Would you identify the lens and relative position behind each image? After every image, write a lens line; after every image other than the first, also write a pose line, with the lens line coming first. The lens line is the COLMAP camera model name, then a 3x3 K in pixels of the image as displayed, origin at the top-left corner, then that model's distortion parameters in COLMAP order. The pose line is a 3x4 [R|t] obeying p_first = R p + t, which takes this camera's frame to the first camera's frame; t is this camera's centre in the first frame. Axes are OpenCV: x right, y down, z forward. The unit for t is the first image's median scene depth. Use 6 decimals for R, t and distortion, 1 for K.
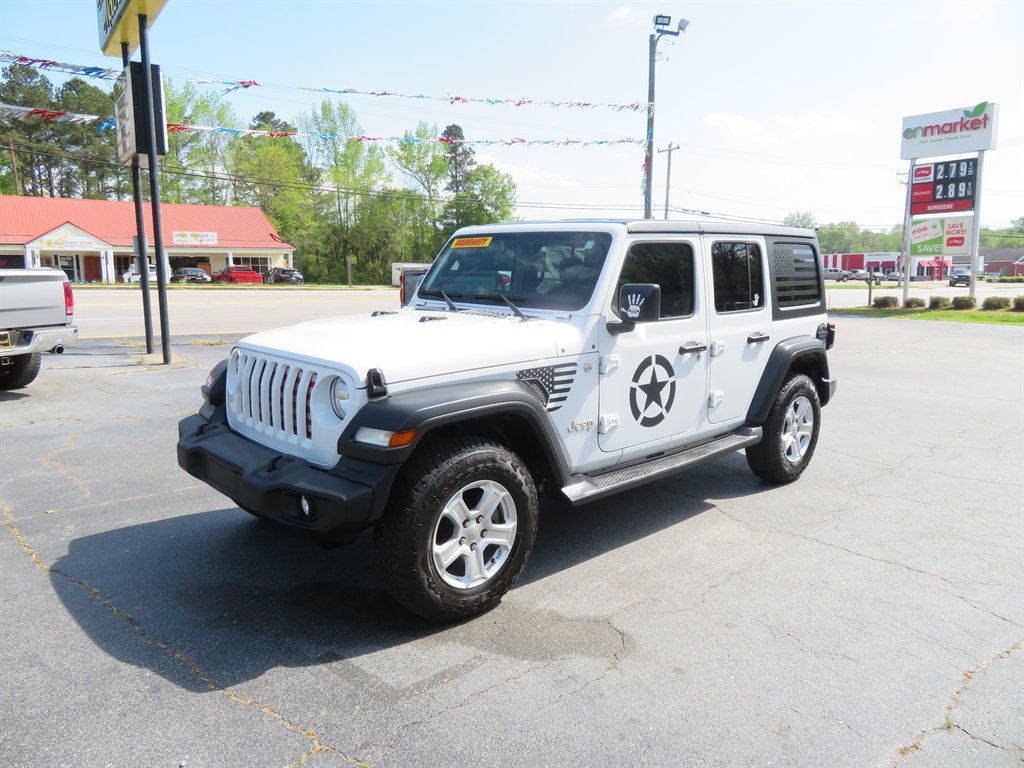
lens RADIAL K [[715.5, 0, 516.3], [0, 715.5, 381.5], [0, 0, 1]] dist [0.002421, -0.008737]
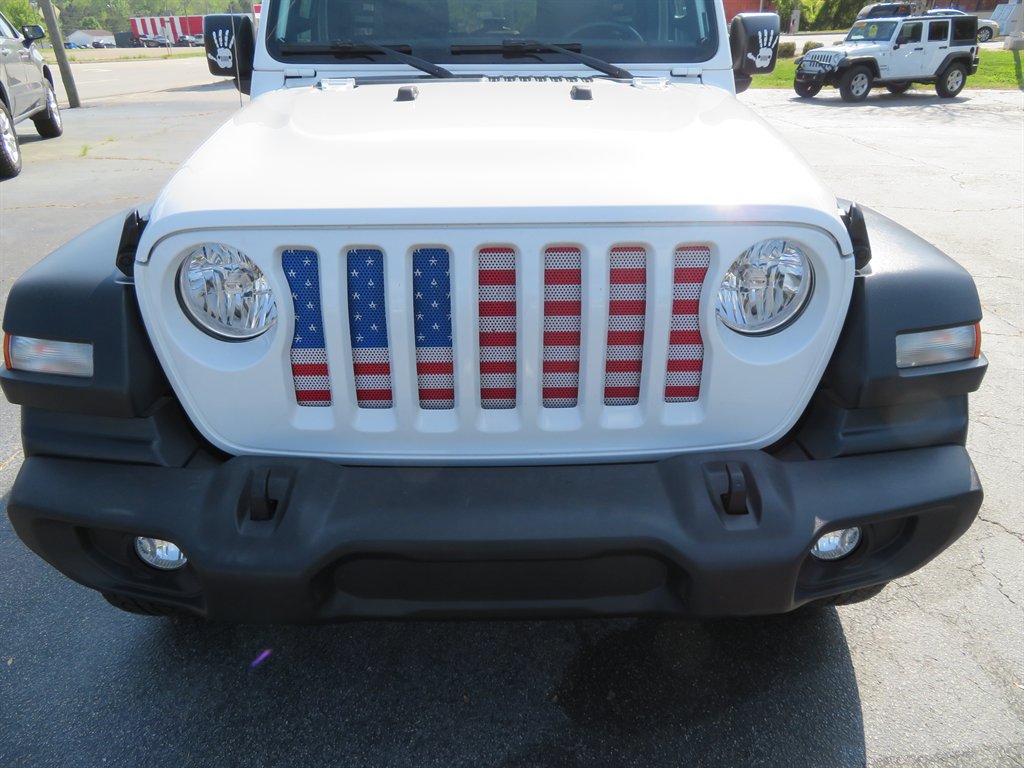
lens RADIAL K [[715.5, 0, 509.5], [0, 715.5, 379.1], [0, 0, 1]] dist [0.002421, -0.008737]
pose [[0.673310, -0.336142, 0.658530, -0.419077], [0.132265, 0.931069, 0.340023, -0.059651], [-0.727433, -0.141840, 0.671358, 0.520573]]
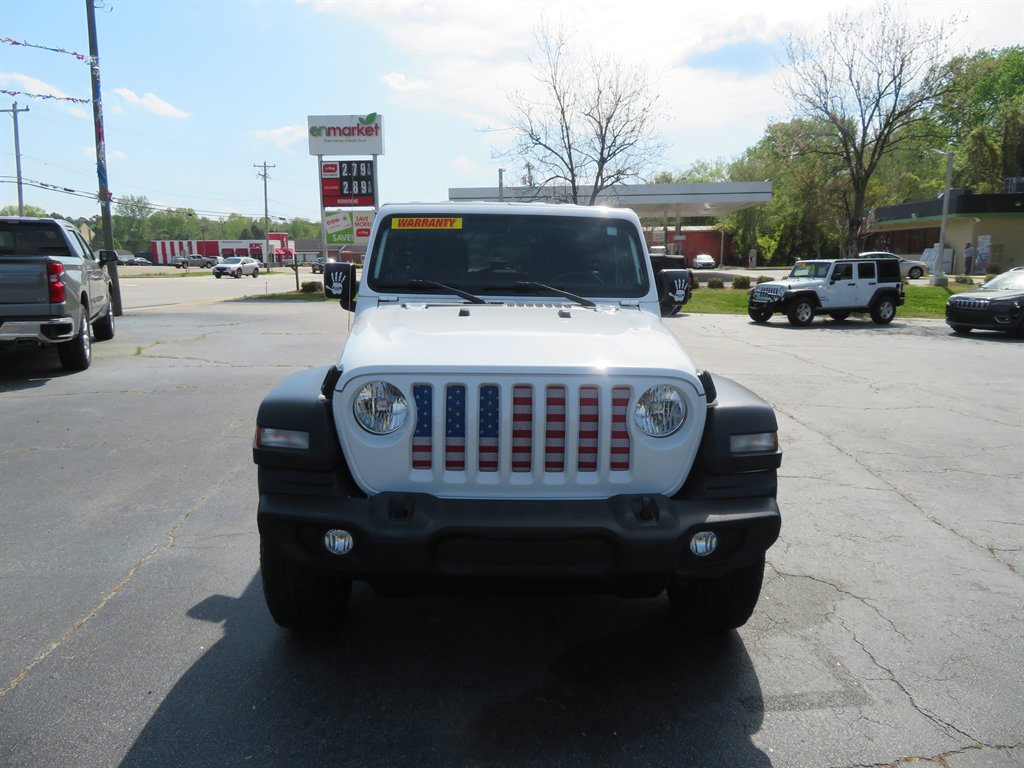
lens RADIAL K [[715.5, 0, 507.7], [0, 715.5, 379.5], [0, 0, 1]] dist [0.002421, -0.008737]
pose [[0.662586, -0.122987, 0.738820, -0.620120], [0.111505, 0.991631, 0.065072, -0.055837], [-0.740640, 0.039266, 0.670754, 0.369062]]
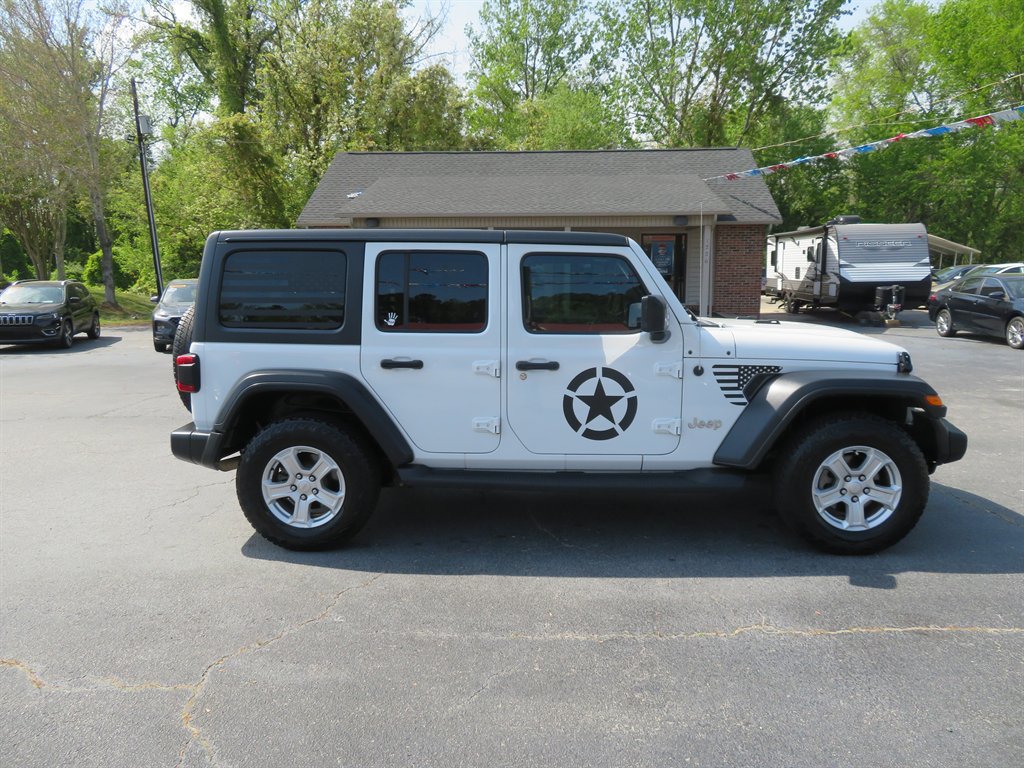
lens RADIAL K [[715.5, 0, 514.6], [0, 715.5, 378.9], [0, 0, 1]] dist [0.002421, -0.008737]
pose [[-0.689668, -0.107375, 0.716120, -0.608352], [0.117211, 0.959350, 0.256727, -0.288908], [-0.714576, 0.260993, -0.649048, 1.703965]]
